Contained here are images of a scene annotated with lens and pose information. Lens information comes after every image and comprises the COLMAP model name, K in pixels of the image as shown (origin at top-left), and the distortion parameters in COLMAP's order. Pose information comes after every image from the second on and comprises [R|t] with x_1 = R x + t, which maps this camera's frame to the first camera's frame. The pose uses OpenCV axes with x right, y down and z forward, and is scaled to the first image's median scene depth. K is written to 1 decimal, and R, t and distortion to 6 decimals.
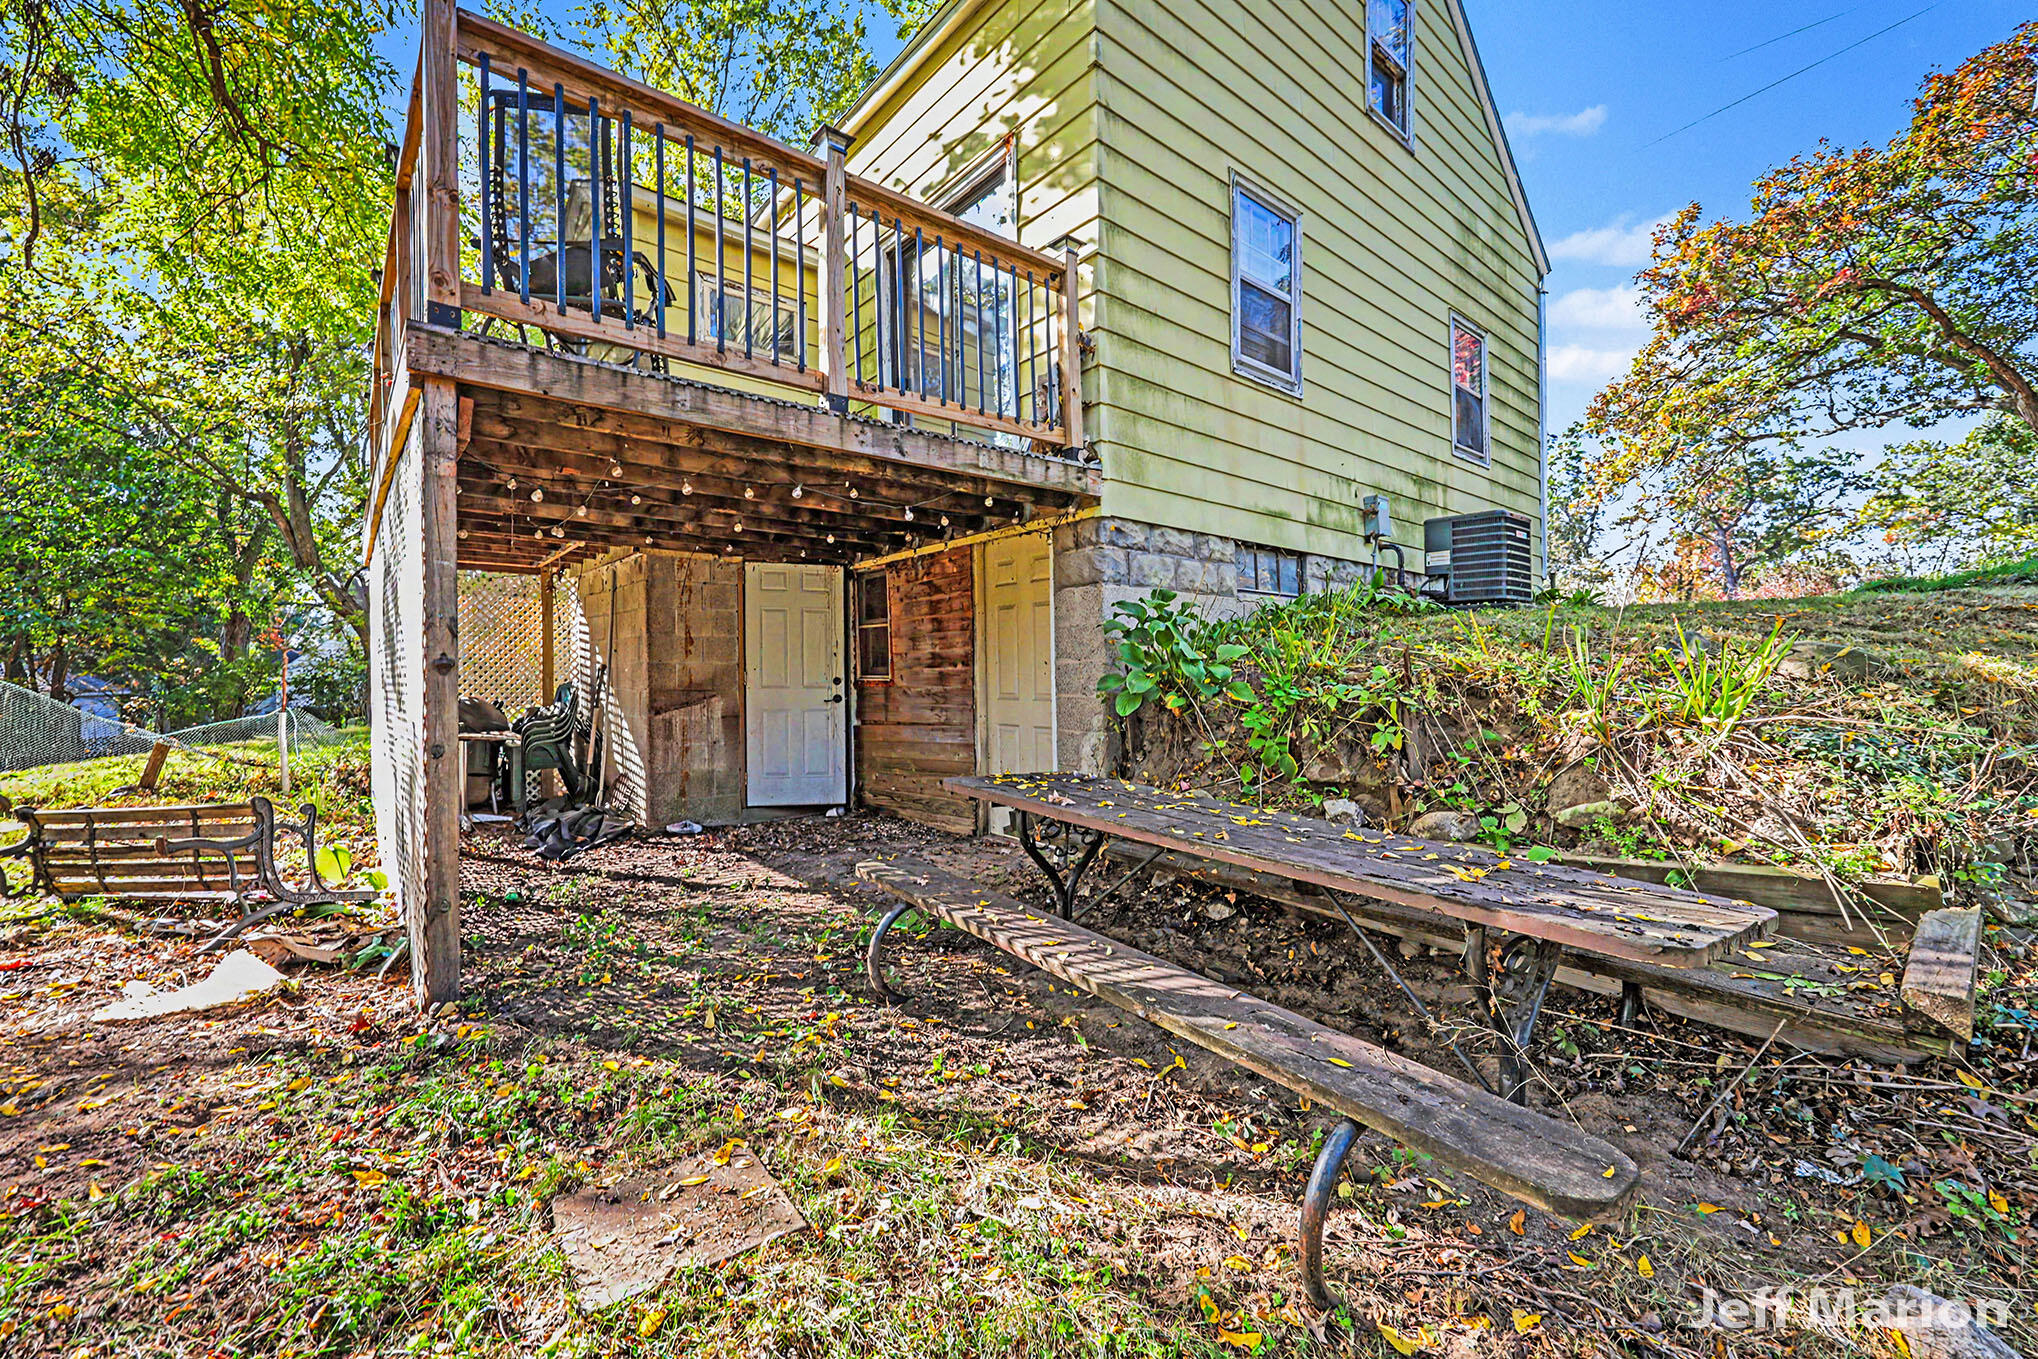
lens RADIAL K [[804.8, 0, 1019.0], [0, 804.8, 679.5], [0, 0, 1]] dist [0.000286, 0.000034]
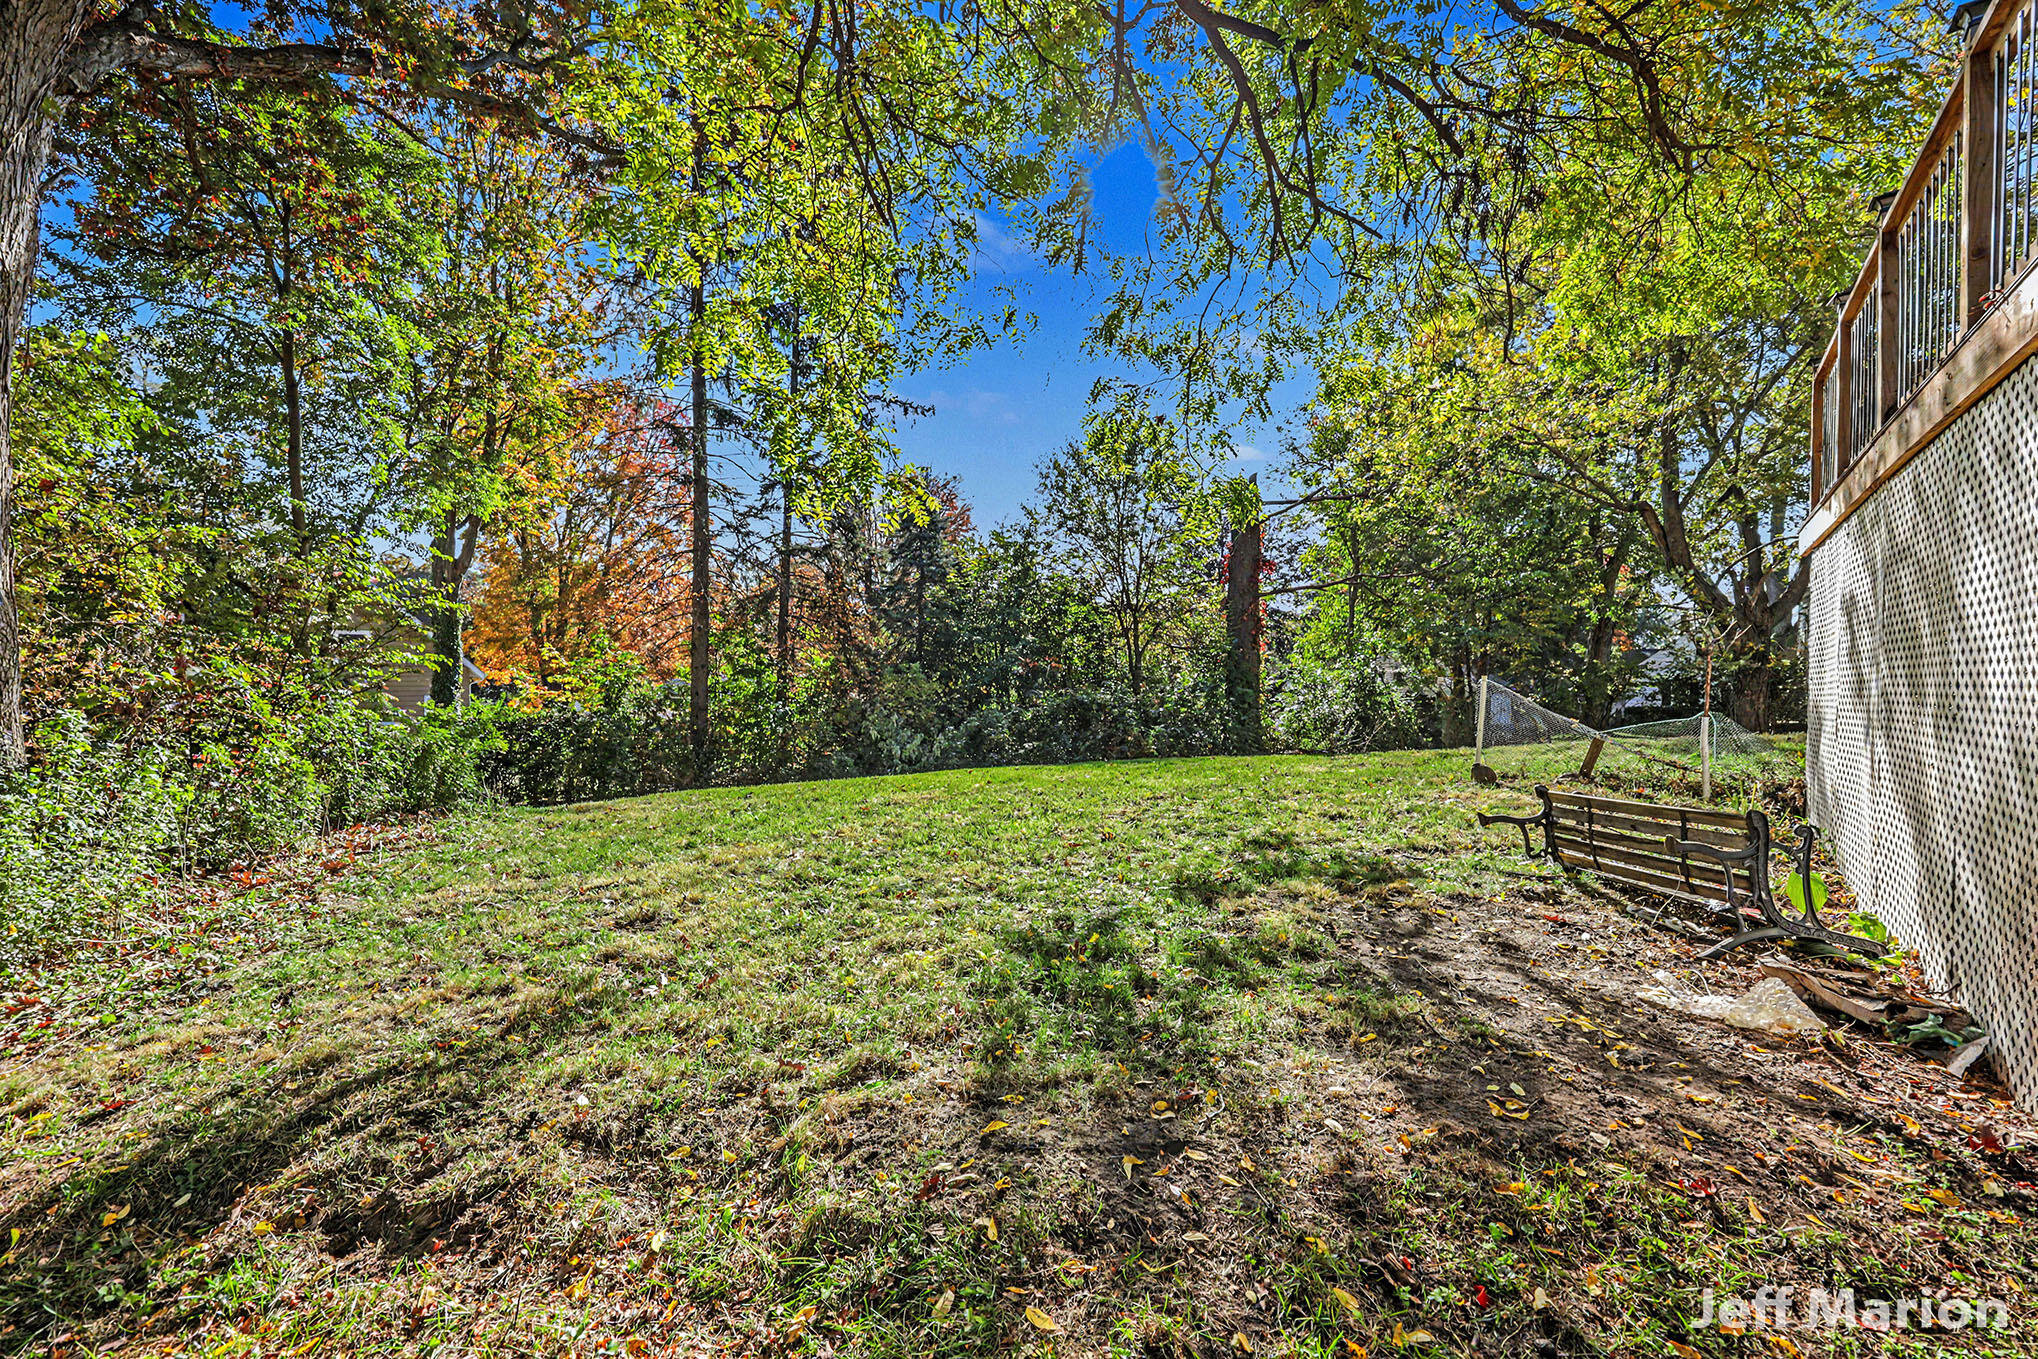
lens RADIAL K [[804.8, 0, 1019.0], [0, 804.8, 679.5], [0, 0, 1]] dist [0.000286, 0.000034]
pose [[0.224363, 0.011905, -0.974433, -0.212326], [-0.008098, 0.999914, 0.010352, -0.012109], [0.974472, 0.005568, 0.224440, -0.060574]]
